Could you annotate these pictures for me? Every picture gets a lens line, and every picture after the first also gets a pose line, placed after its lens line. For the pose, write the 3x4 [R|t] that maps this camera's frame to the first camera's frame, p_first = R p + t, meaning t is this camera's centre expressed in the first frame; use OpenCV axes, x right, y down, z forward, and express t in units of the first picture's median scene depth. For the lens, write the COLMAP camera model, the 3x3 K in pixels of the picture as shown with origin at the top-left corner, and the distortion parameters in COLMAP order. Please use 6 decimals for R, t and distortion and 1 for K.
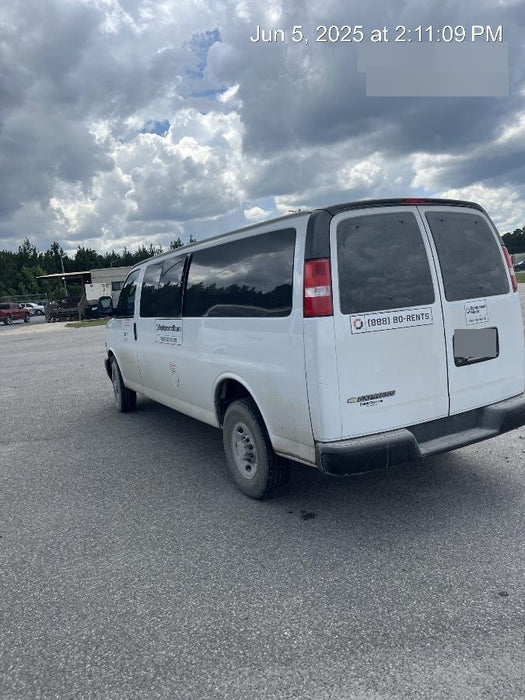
lens RADIAL K [[531.5, 0, 263.0], [0, 531.5, 352.6], [0, 0, 1]] dist [0.098706, -0.135166]
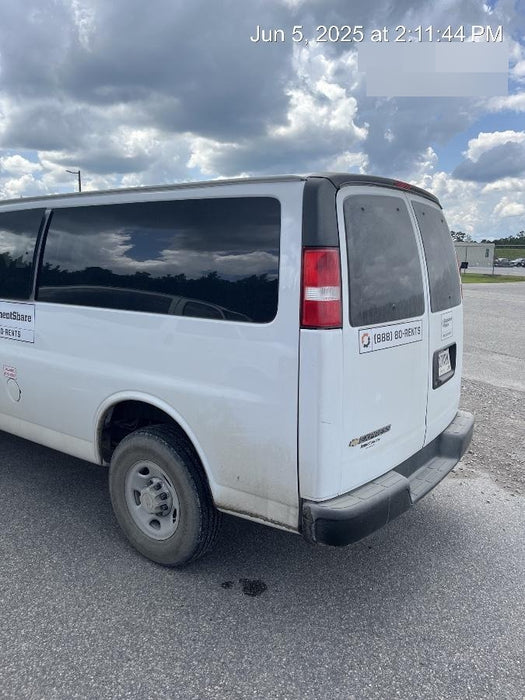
lens RADIAL K [[529.7, 0, 262.5], [0, 529.7, 350.0], [0, 0, 1]] dist [0.110642, -0.158505]
pose [[0.909025, 0.022348, 0.416141, -0.249319], [-0.039246, 0.998714, 0.032096, -0.055845], [-0.414889, -0.045508, 0.908733, 0.367846]]
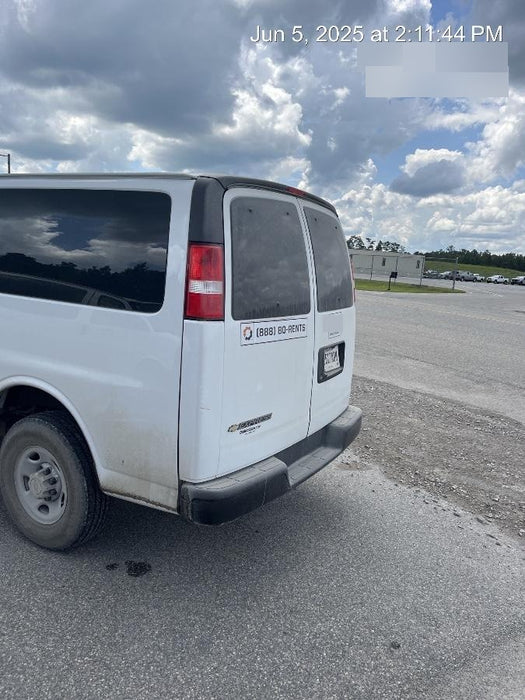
lens RADIAL K [[531.5, 0, 263.0], [0, 531.5, 352.6], [0, 0, 1]] dist [0.098706, -0.135166]
pose [[0.853273, 0.052989, 0.518766, -0.203686], [-0.079223, 0.996449, 0.028526, -0.047346], [-0.515412, -0.065439, 0.854440, 0.293013]]
